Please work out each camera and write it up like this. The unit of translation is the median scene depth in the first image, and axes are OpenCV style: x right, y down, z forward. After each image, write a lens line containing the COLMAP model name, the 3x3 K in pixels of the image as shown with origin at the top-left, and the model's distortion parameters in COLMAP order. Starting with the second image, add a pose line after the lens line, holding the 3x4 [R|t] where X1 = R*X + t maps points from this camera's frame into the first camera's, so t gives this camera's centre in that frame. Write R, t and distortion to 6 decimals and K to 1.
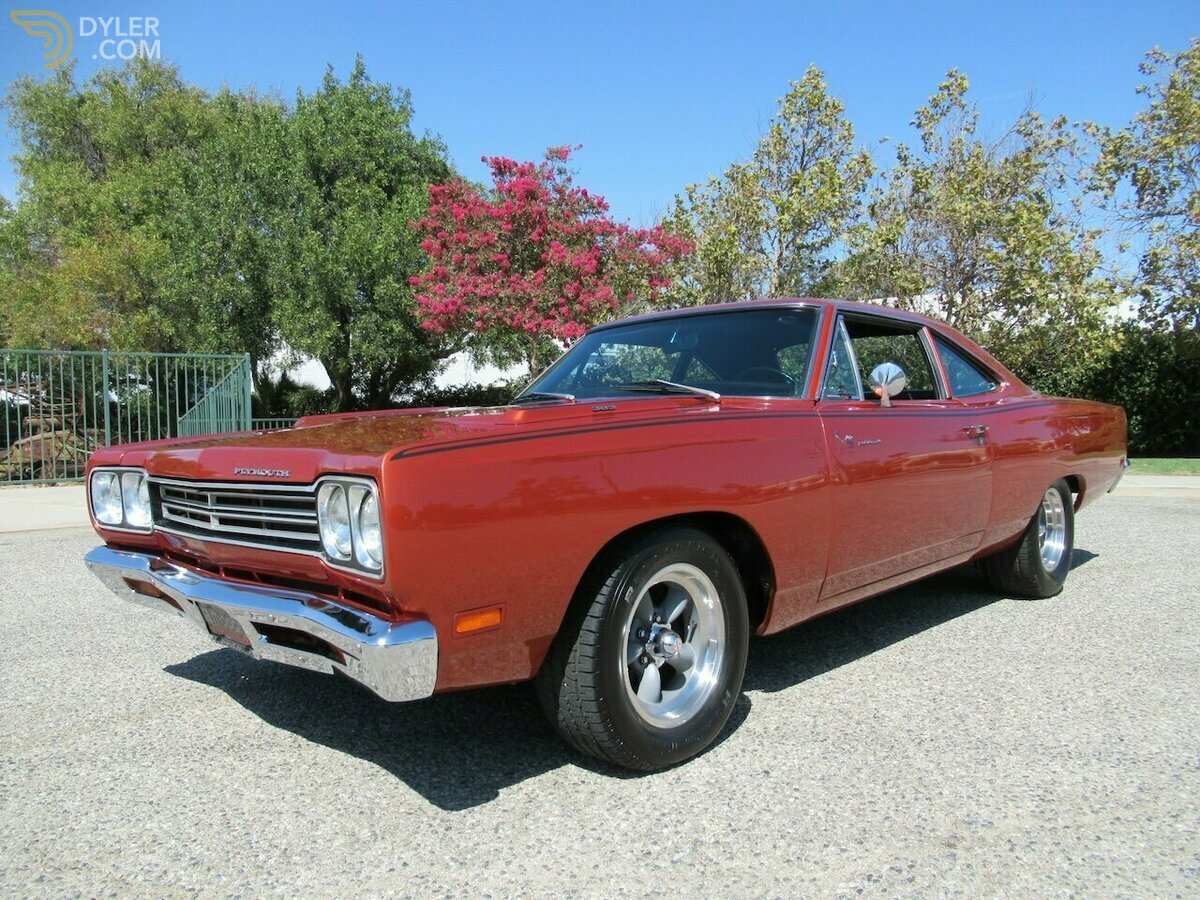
lens RADIAL K [[887.6, 0, 601.0], [0, 887.6, 461.4], [0, 0, 1]] dist [-0.001172, -0.001173]
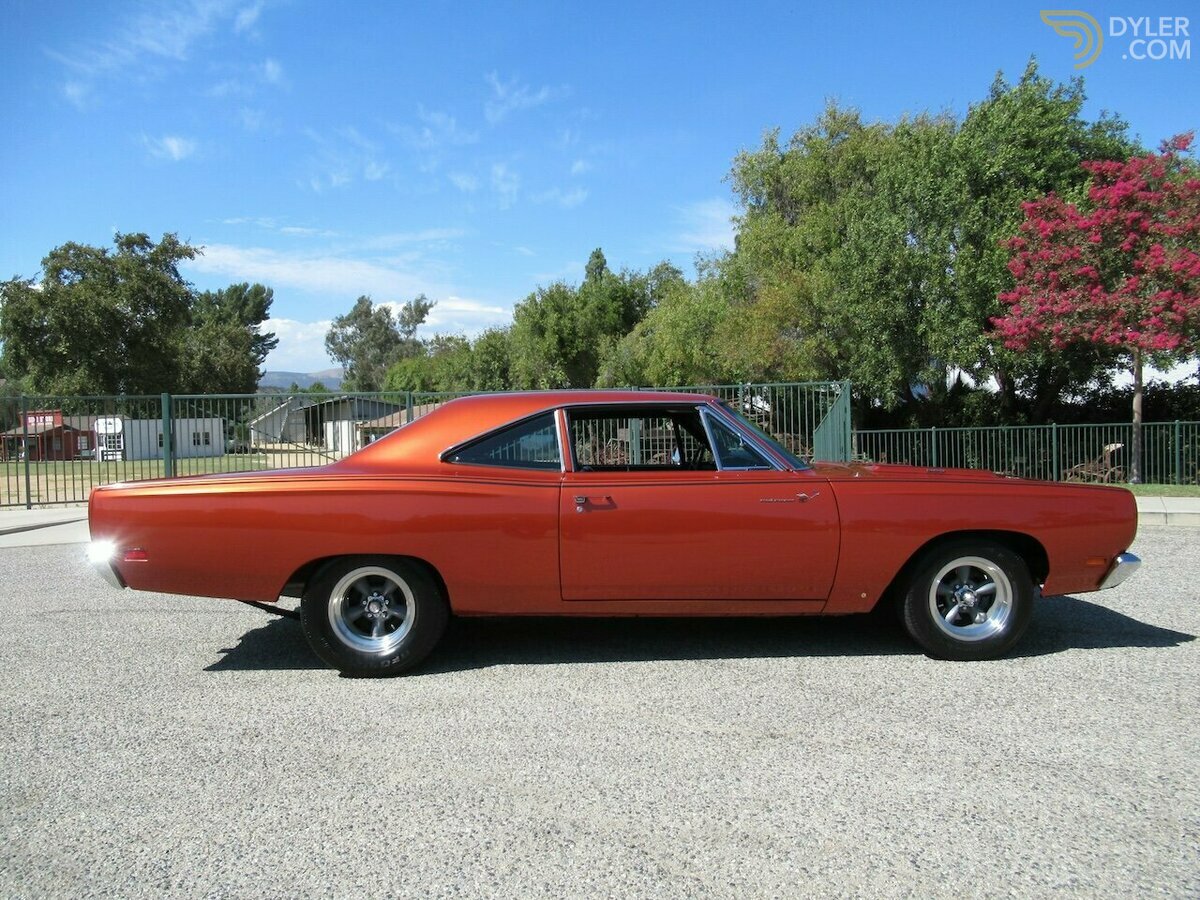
lens RADIAL K [[893.3, 0, 600.0], [0, 893.3, 450.0], [0, 0, 1]] dist [-0.003912, -0.003058]
pose [[0.720073, 0.010609, -0.693817, 0.131964], [-0.016566, 0.999861, -0.001905, -0.013093], [0.693700, 0.012866, 0.720149, -0.062363]]
